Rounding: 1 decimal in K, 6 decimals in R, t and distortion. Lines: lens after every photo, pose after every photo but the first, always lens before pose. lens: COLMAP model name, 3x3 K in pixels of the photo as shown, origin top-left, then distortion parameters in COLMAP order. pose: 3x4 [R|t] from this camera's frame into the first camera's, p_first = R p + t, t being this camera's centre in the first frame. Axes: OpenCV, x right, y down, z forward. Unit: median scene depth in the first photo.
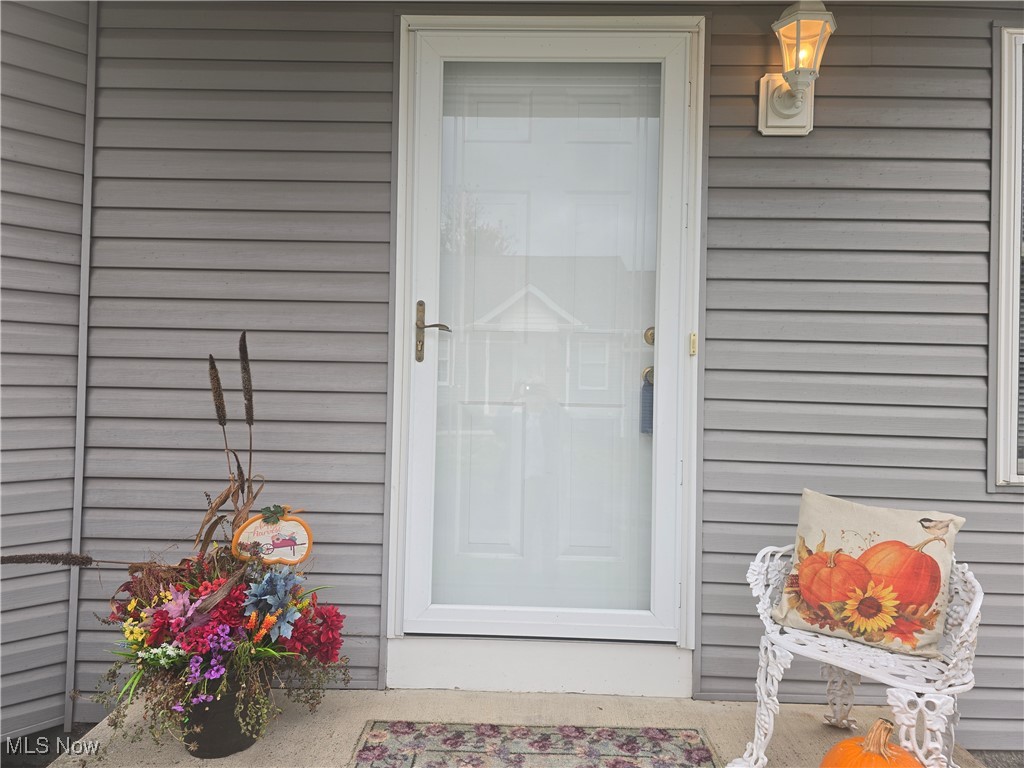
lens RADIAL K [[689.3, 0, 510.6], [0, 689.3, 368.0], [0, 0, 1]] dist [0.035573, -0.015028]
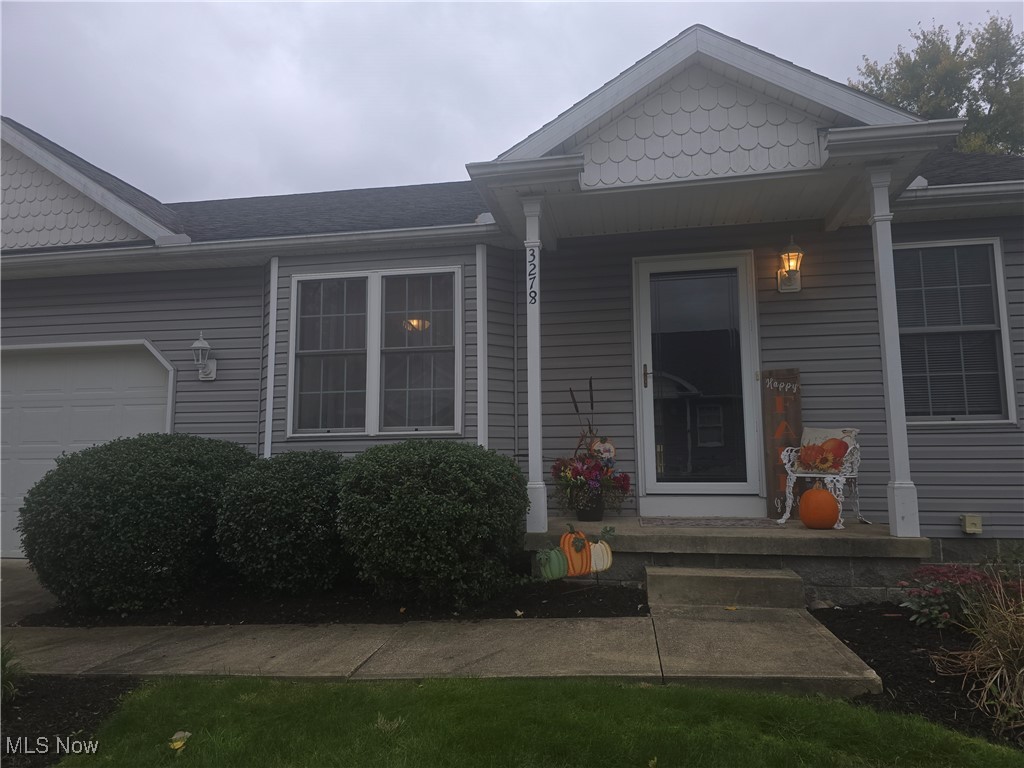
lens RADIAL K [[689.3, 0, 504.4], [0, 689.3, 379.2], [0, 0, 1]] dist [0.035573, -0.015028]
pose [[0.985976, -0.048168, -0.159786, -0.278491], [0.030785, 0.993506, -0.109533, 0.259922], [0.164024, 0.103078, 0.981056, -1.864135]]
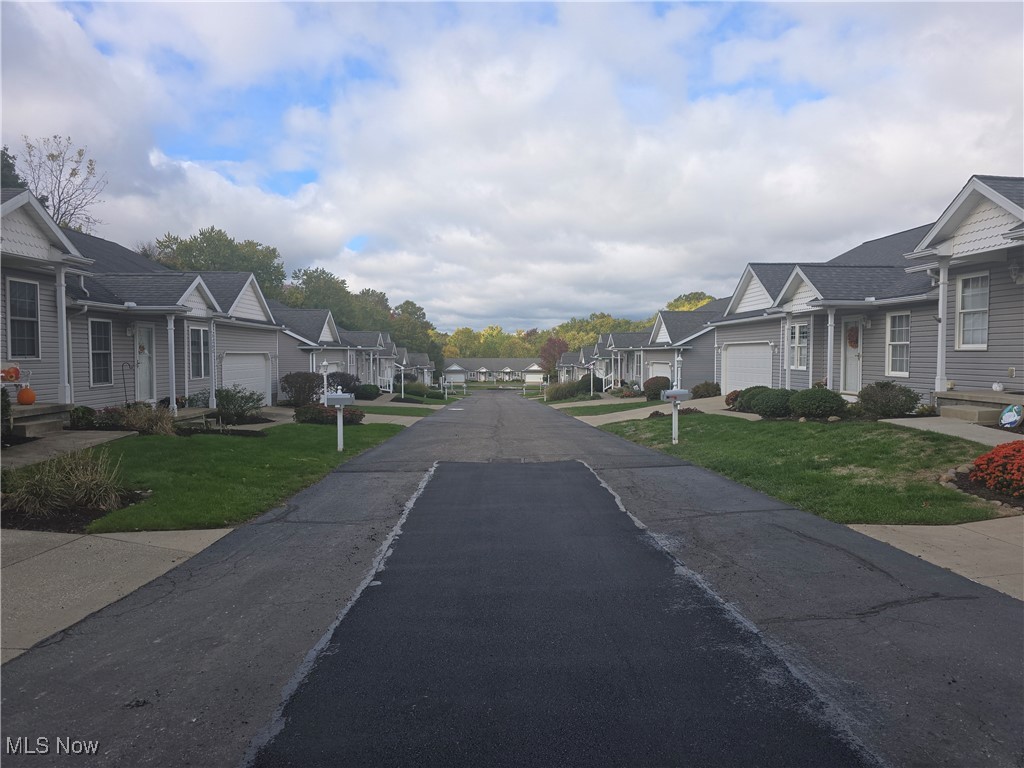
lens RADIAL K [[689.3, 0, 512.9], [0, 689.3, 384.7], [0, 0, 1]] dist [0.035573, -0.015028]
pose [[-0.035817, -0.066013, 0.997176, -5.641593], [-0.015117, 0.997738, 0.065507, -0.073909], [-0.999244, -0.012728, -0.036734, -3.144430]]
